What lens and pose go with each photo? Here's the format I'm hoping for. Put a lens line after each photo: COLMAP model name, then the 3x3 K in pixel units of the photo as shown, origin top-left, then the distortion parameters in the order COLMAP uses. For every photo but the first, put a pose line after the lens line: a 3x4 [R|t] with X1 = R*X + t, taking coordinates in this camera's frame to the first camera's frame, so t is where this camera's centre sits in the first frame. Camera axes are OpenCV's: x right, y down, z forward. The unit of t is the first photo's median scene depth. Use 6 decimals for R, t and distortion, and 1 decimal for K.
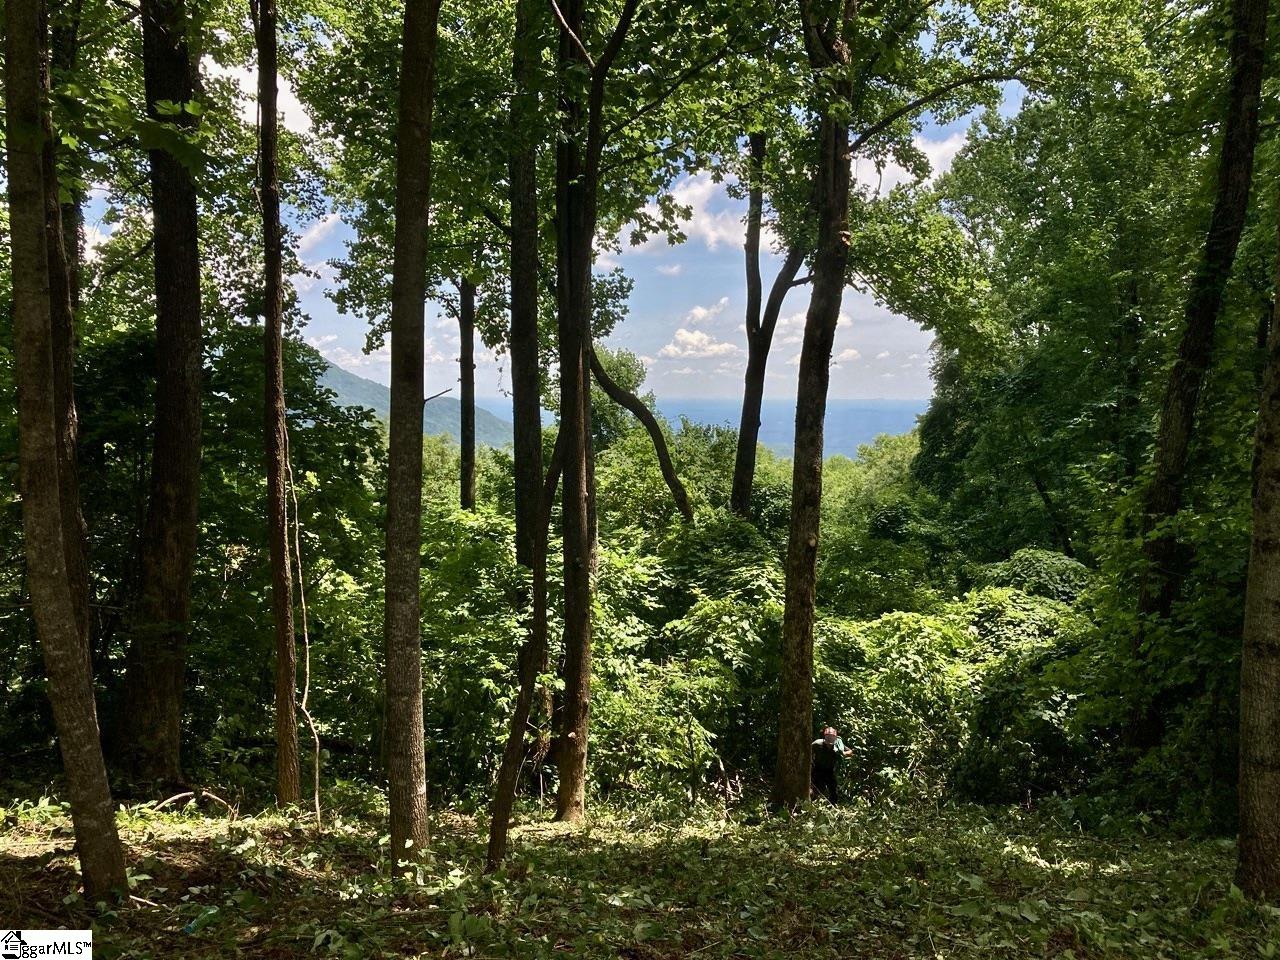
lens RADIAL K [[1068.7, 0, 673.0], [0, 1068.7, 479.8], [0, 0, 1]] dist [0.056030, -0.134366]
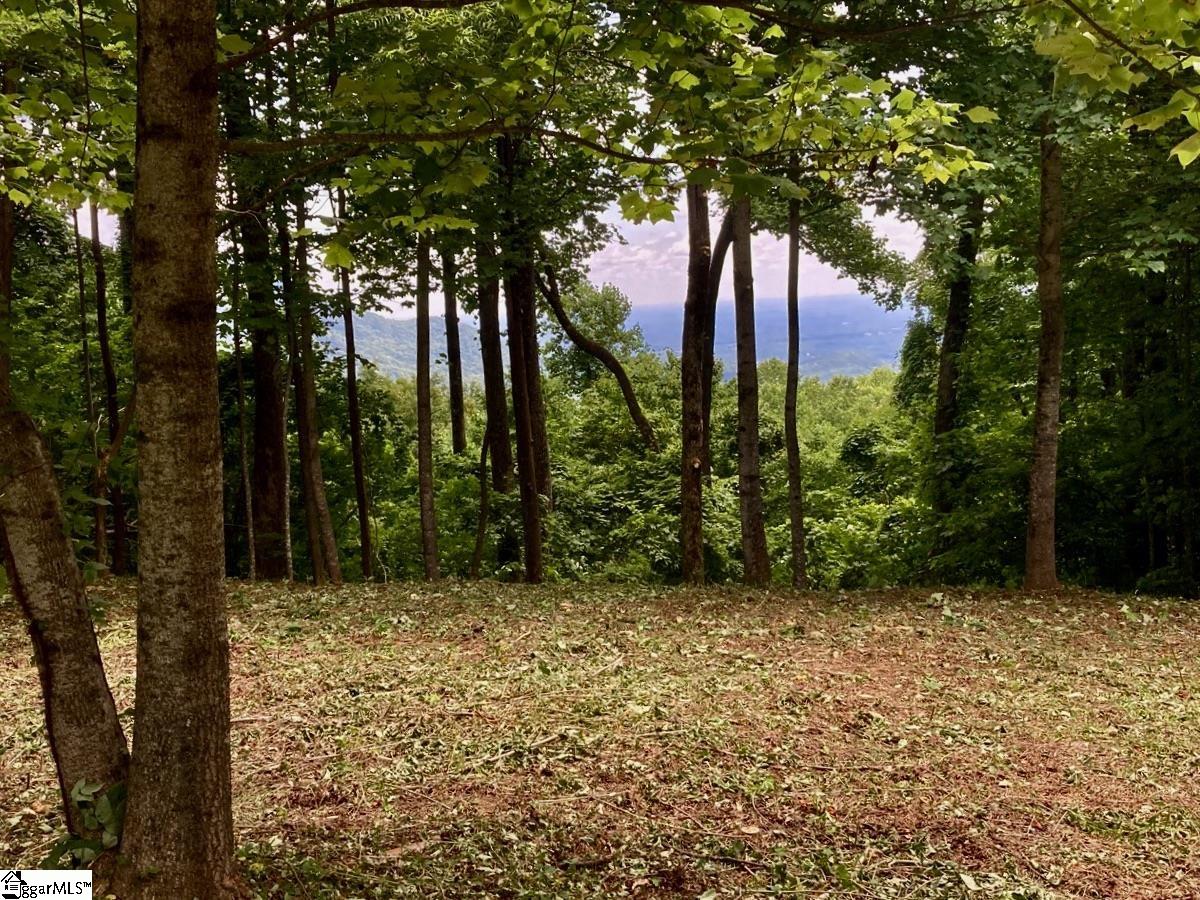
lens RADIAL K [[1203.4, 0, 600.0], [0, 1203.4, 450.0], [0, 0, 1]] dist [0.107367, -0.259224]
pose [[0.995814, -0.050267, -0.076333, 0.084746], [0.052841, 0.998088, 0.032076, -0.013634], [0.074575, -0.035975, 0.996566, -0.407284]]
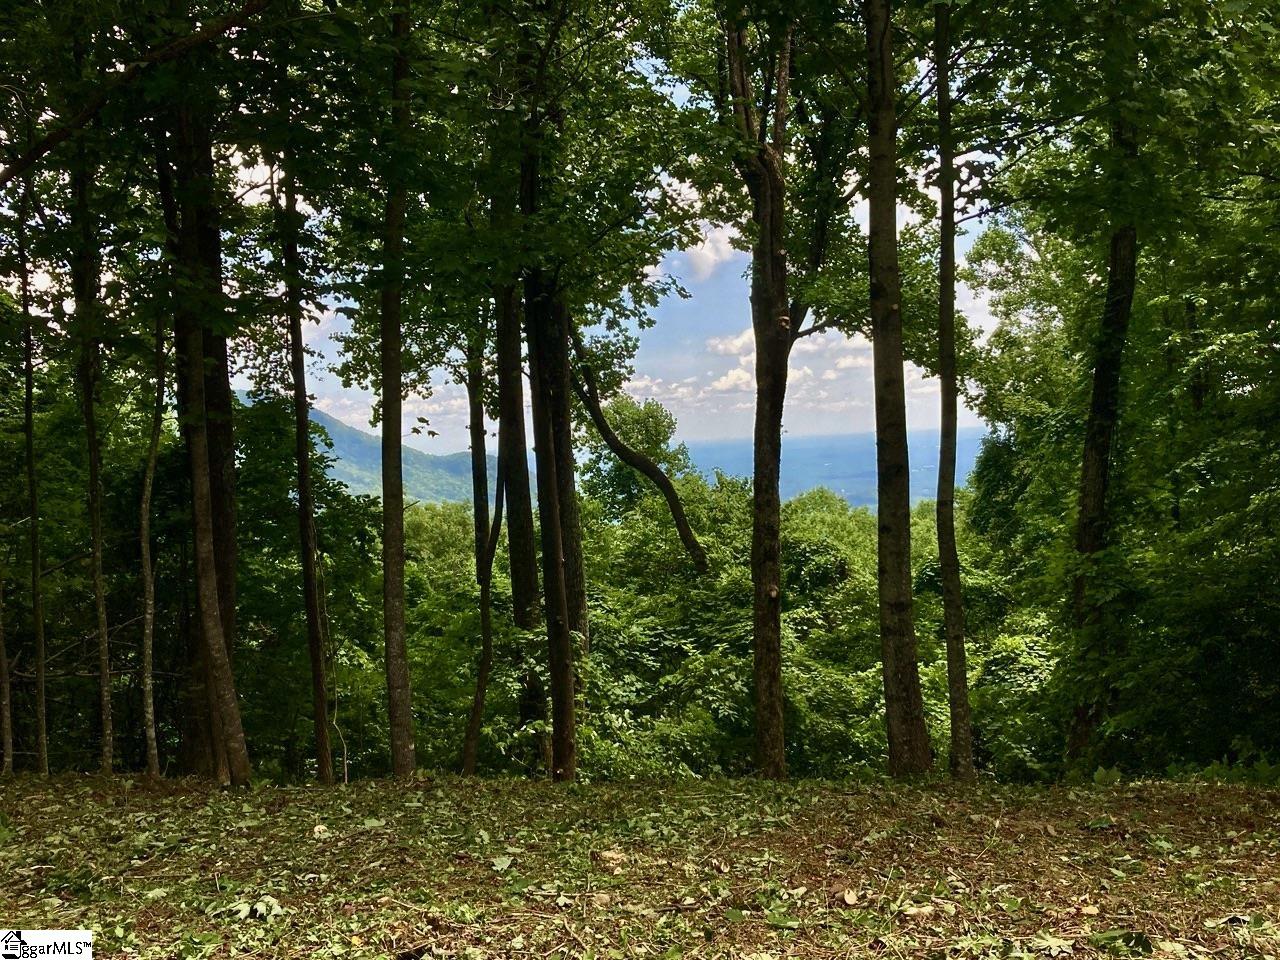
lens RADIAL K [[1248.2, 0, 665.1], [0, 1248.2, 470.8], [0, 0, 1]] dist [0.054751, -0.015257]
pose [[0.997253, -0.053479, -0.051244, 0.061181], [0.050555, 0.997108, -0.056748, -0.000665], [0.054130, 0.054002, 0.997073, -0.205125]]
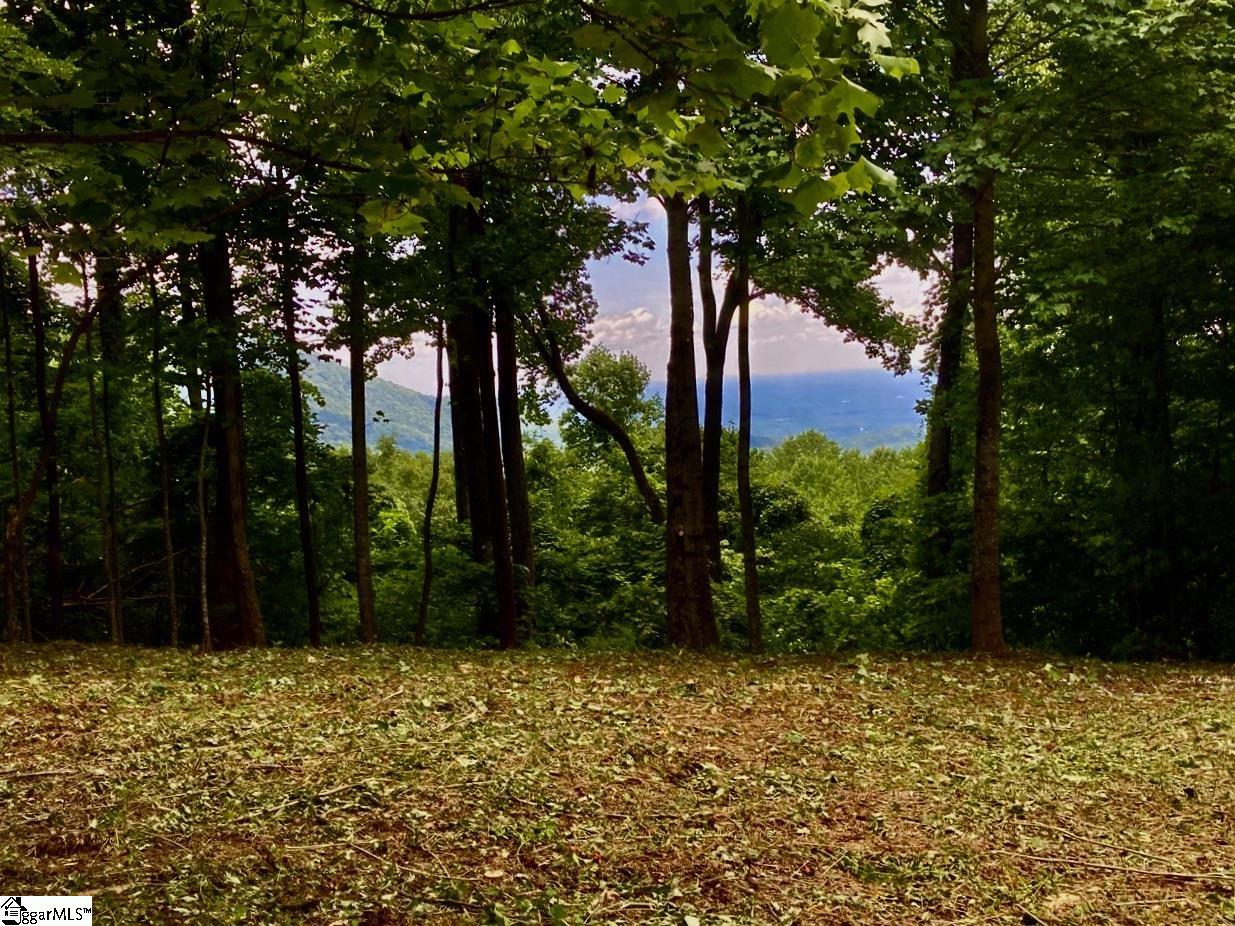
lens RADIAL K [[1253.5, 0, 617.5], [0, 1253.5, 463.0], [0, 0, 1]] dist [0.102290, -0.273109]
pose [[0.994438, -0.059509, -0.086904, 0.131168], [0.057986, 0.998118, -0.019943, -0.002458], [0.087927, 0.014792, 0.996017, -0.404231]]
